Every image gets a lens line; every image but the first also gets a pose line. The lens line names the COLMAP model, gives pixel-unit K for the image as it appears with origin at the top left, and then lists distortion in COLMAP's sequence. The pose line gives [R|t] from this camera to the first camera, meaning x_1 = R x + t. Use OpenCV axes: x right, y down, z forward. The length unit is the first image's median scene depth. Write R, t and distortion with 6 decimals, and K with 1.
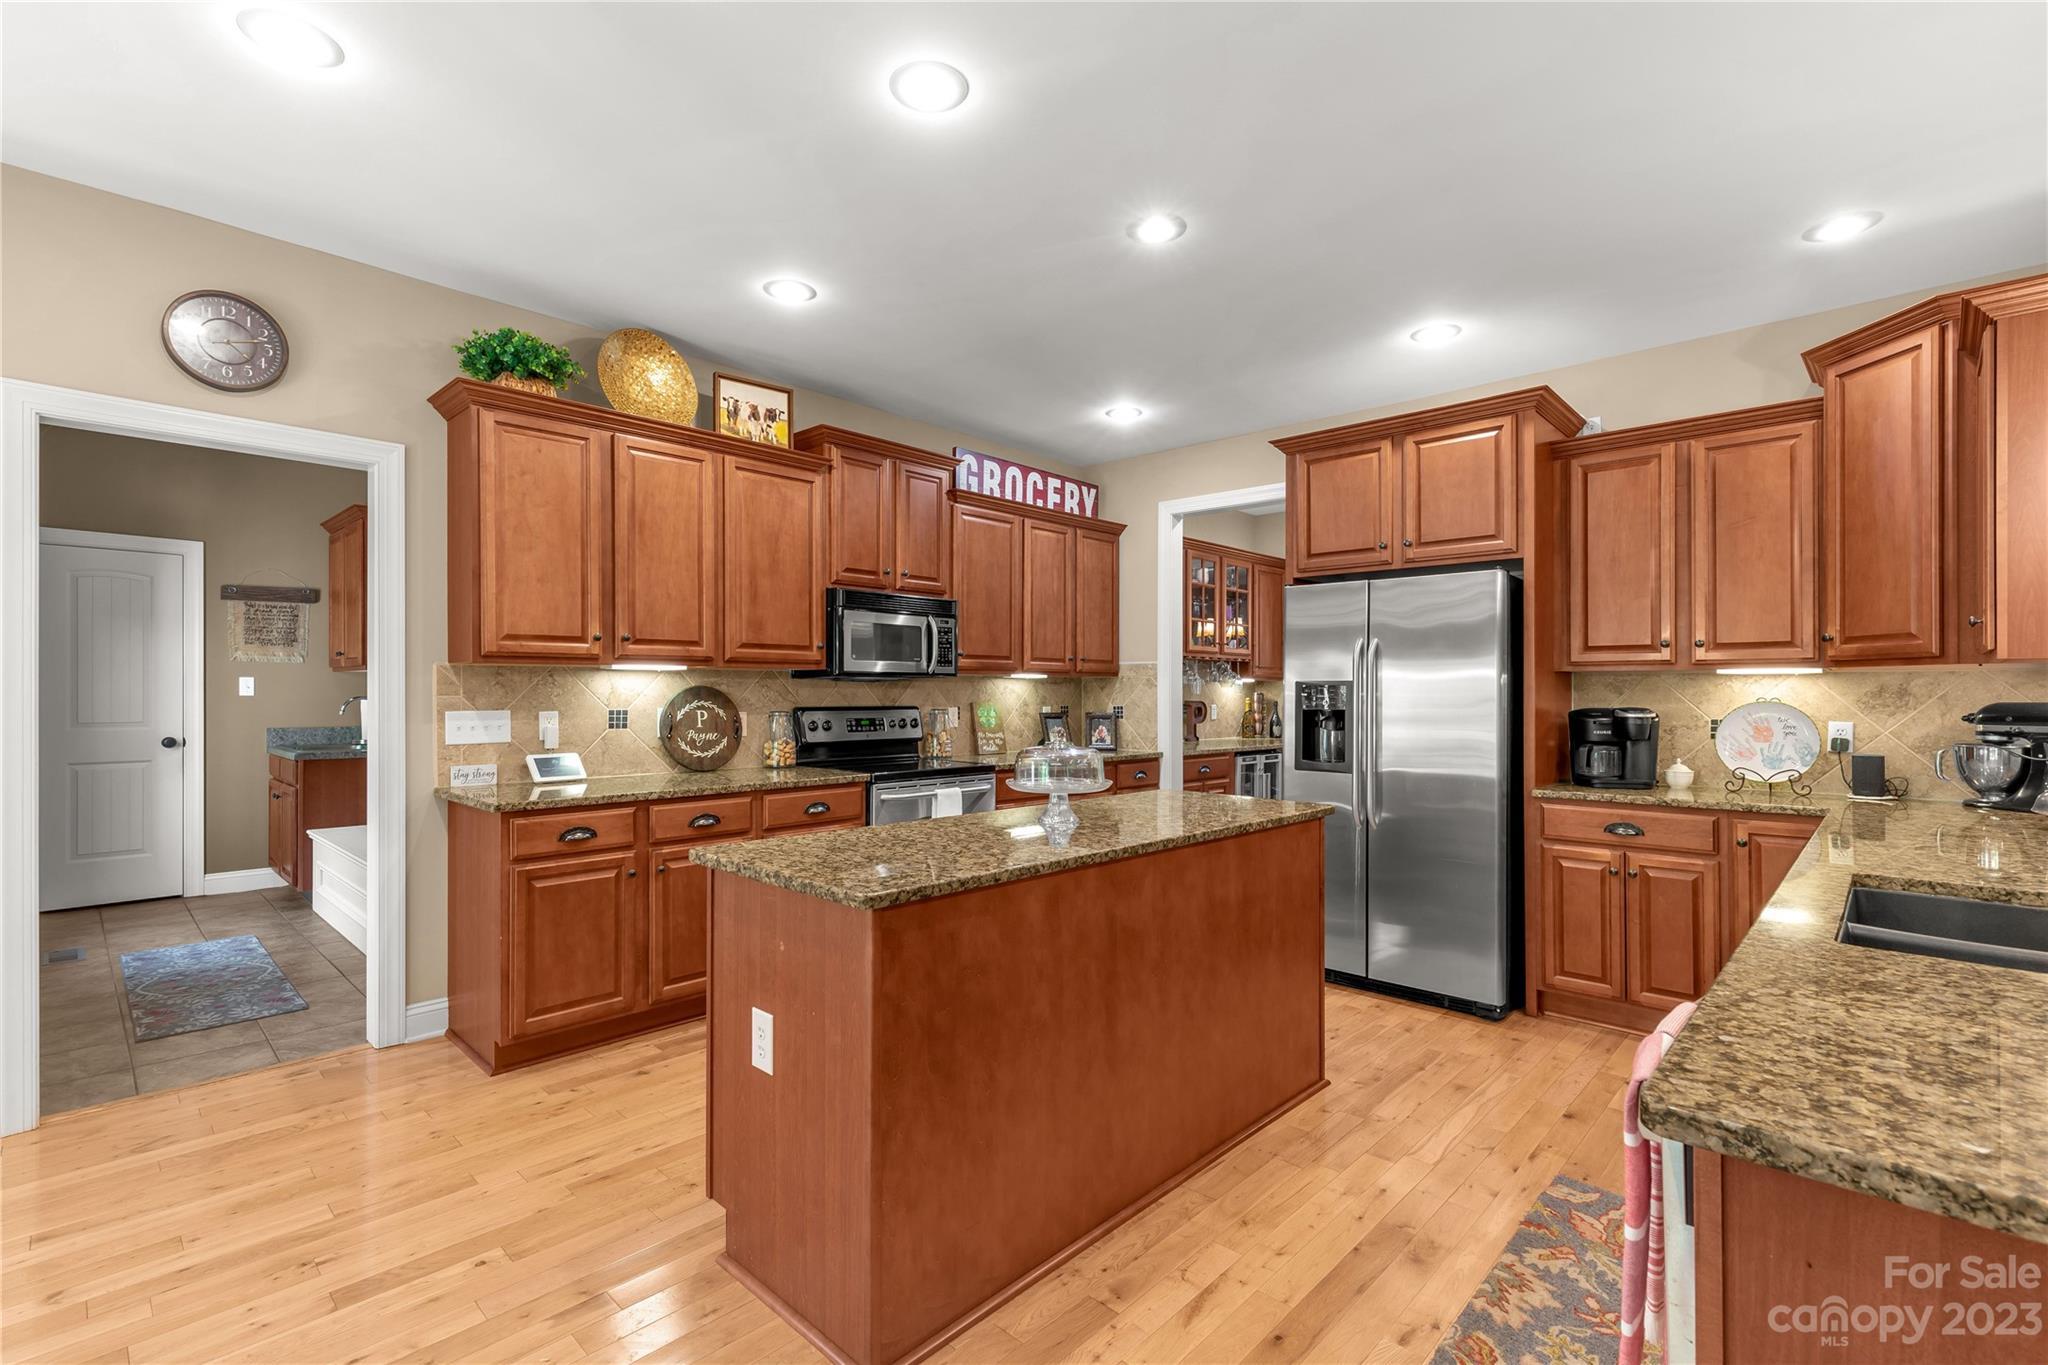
lens RADIAL K [[930.7, 0, 1031.9], [0, 930.7, 679.8], [0, 0, 1]] dist [0.000864, 0.000428]
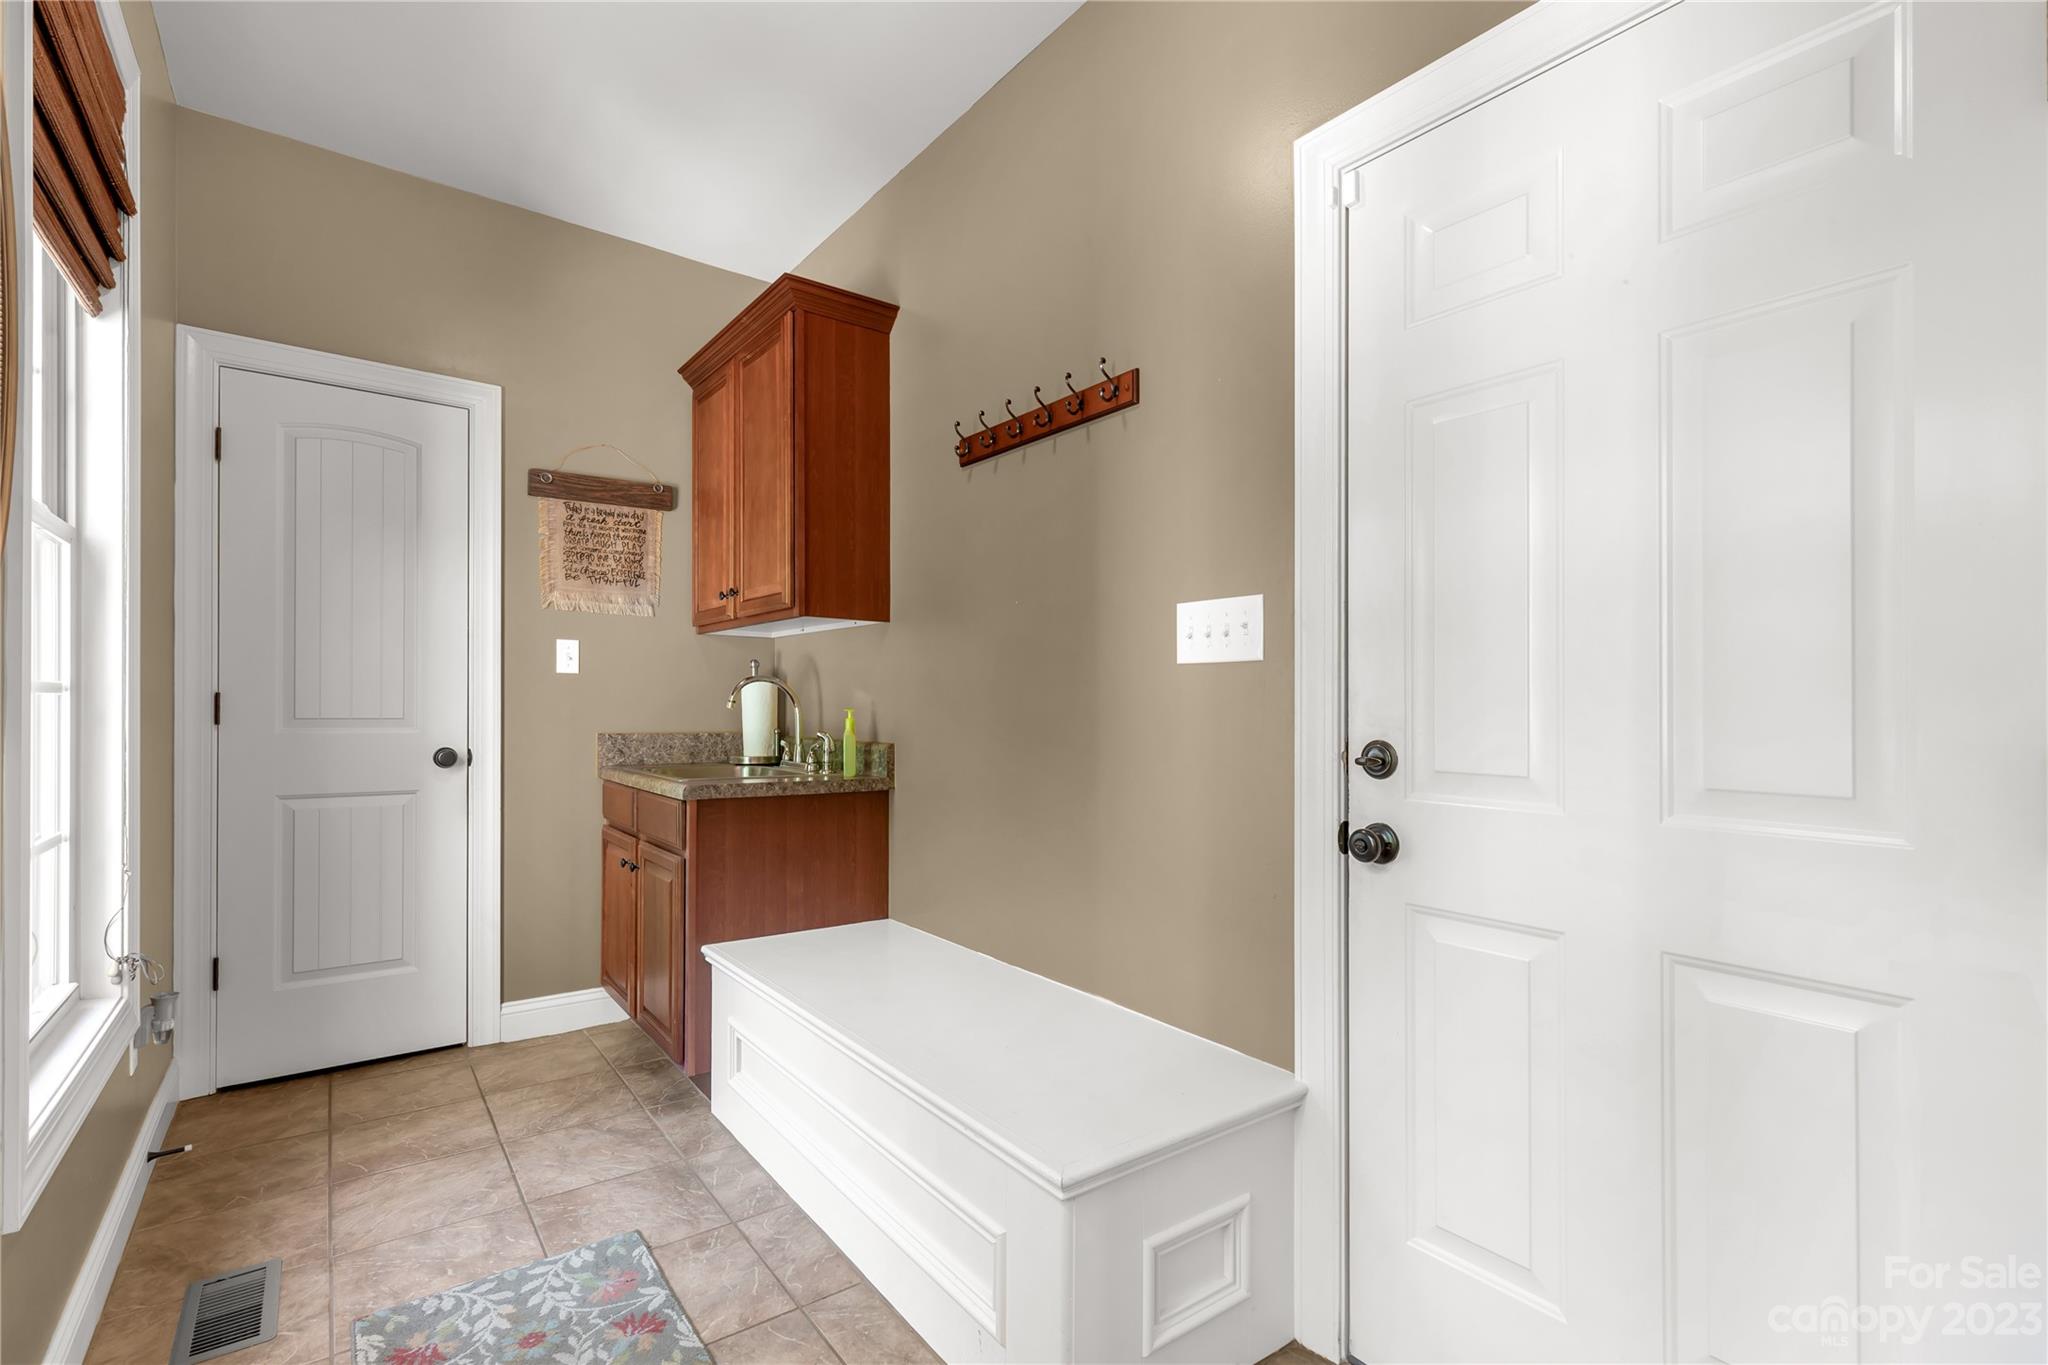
lens RADIAL K [[930.7, 0, 1014.9], [0, 930.7, 699.3], [0, 0, 1]] dist [0.000864, 0.000428]
pose [[0.986141, 0.005716, -0.165812, -0.498324], [-0.005352, 0.999982, 0.002644, 0.029780], [0.165824, -0.001720, 0.986154, 0.509839]]
